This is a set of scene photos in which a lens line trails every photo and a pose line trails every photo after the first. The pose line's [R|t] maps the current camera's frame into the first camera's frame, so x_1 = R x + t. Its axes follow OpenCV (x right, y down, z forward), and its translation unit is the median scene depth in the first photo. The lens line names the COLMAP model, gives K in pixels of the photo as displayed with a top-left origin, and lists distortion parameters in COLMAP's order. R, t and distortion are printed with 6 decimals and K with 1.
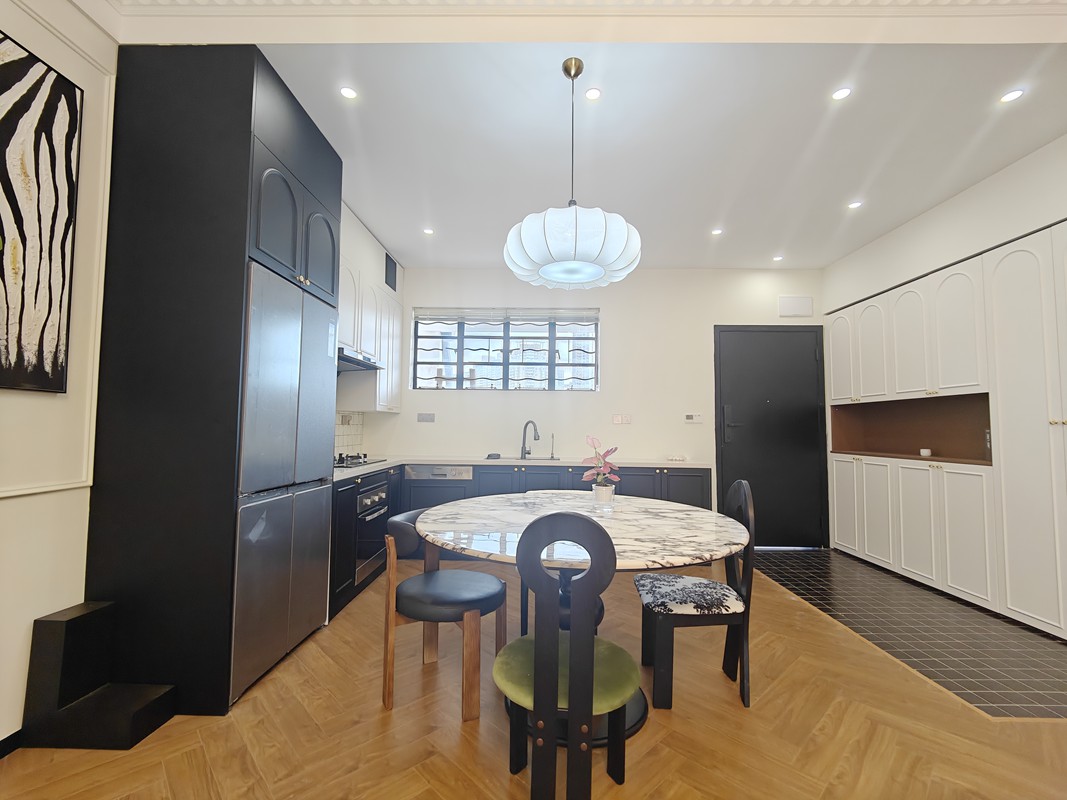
lens RADIAL K [[461.9, 0, 534.7], [0, 461.9, 403.0], [0, 0, 1]] dist [0.000769, -0.000221]
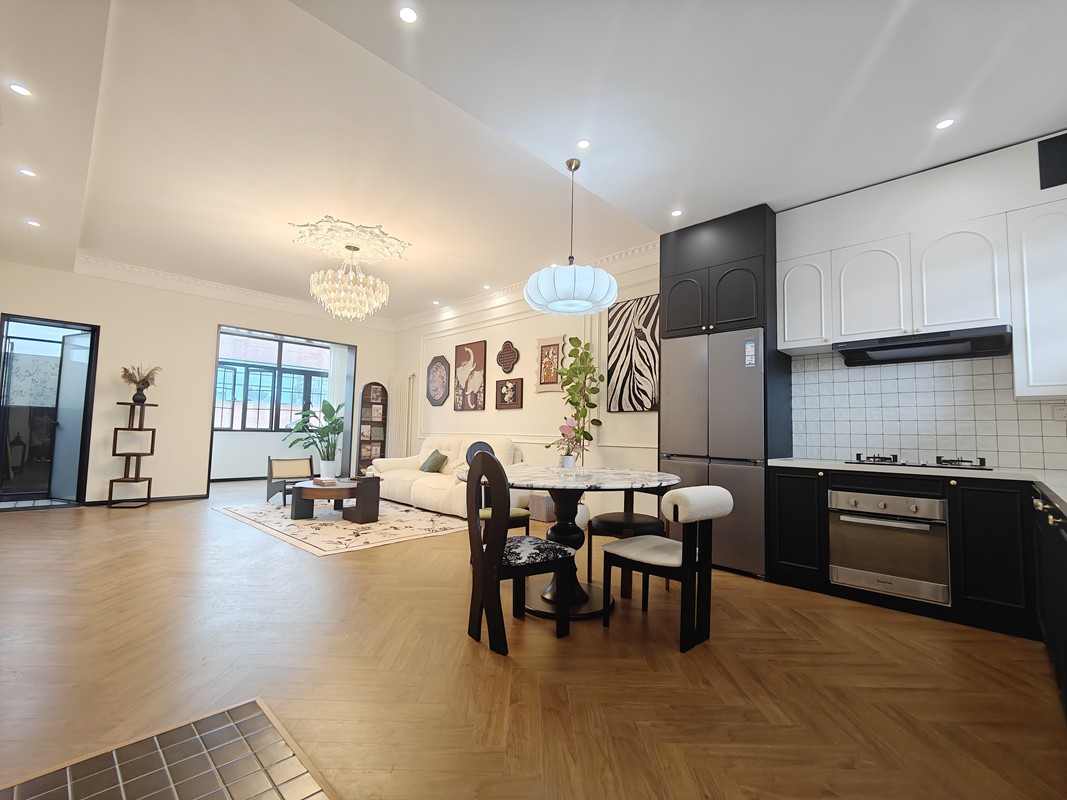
lens RADIAL K [[467.4, 0, 535.8], [0, 467.4, 401.1], [0, 0, 1]] dist [0.021673, -0.015804]
pose [[-0.682567, -0.073406, -0.727127, 0.540813], [0.011650, 0.993723, -0.111256, 0.080037], [0.730730, -0.084411, -0.677427, 0.849779]]
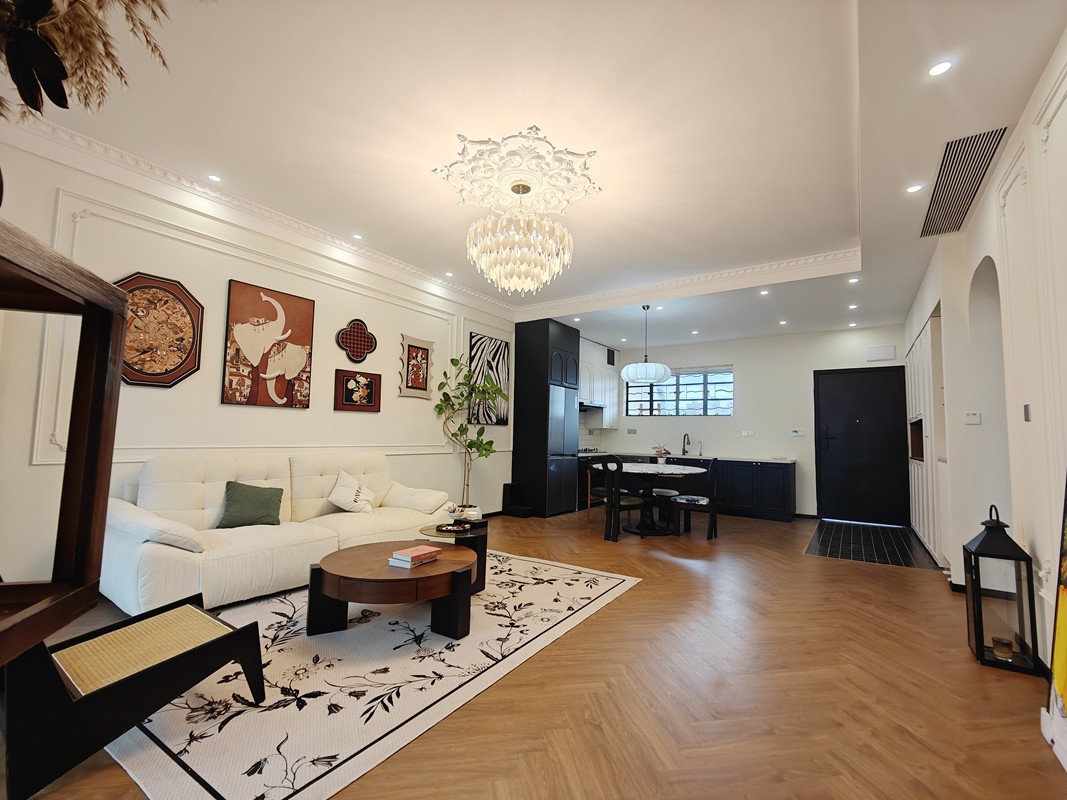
lens RADIAL K [[461.9, 0, 534.7], [0, 461.9, 403.0], [0, 0, 1]] dist [0.000769, -0.000221]
pose [[0.829956, -0.030320, -0.557004, 0.486485], [0.015693, 0.999396, -0.031018, -0.031780], [0.557608, 0.017003, 0.829930, -0.769527]]
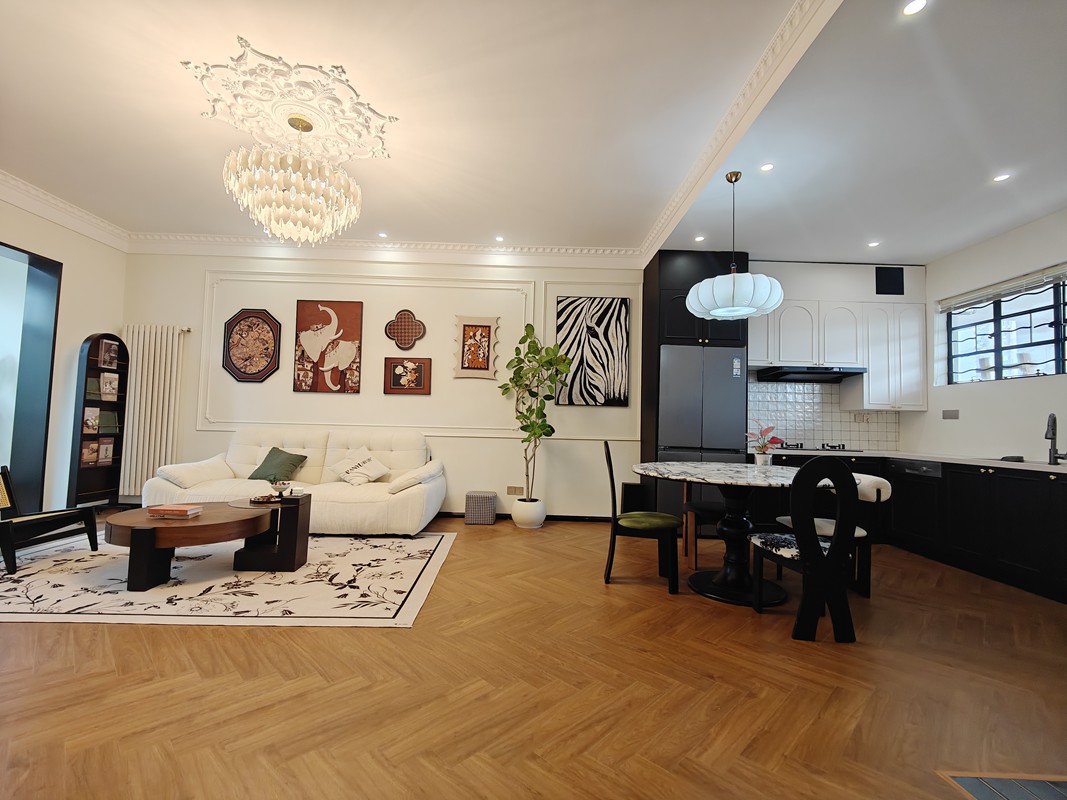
lens RADIAL K [[467.4, 0, 535.8], [0, 467.4, 401.1], [0, 0, 1]] dist [0.021673, -0.015804]
pose [[0.032053, -0.060353, -0.997662, 0.717173], [0.027202, 0.997858, -0.059491, 0.039990], [0.999116, -0.025232, 0.033626, 0.128383]]
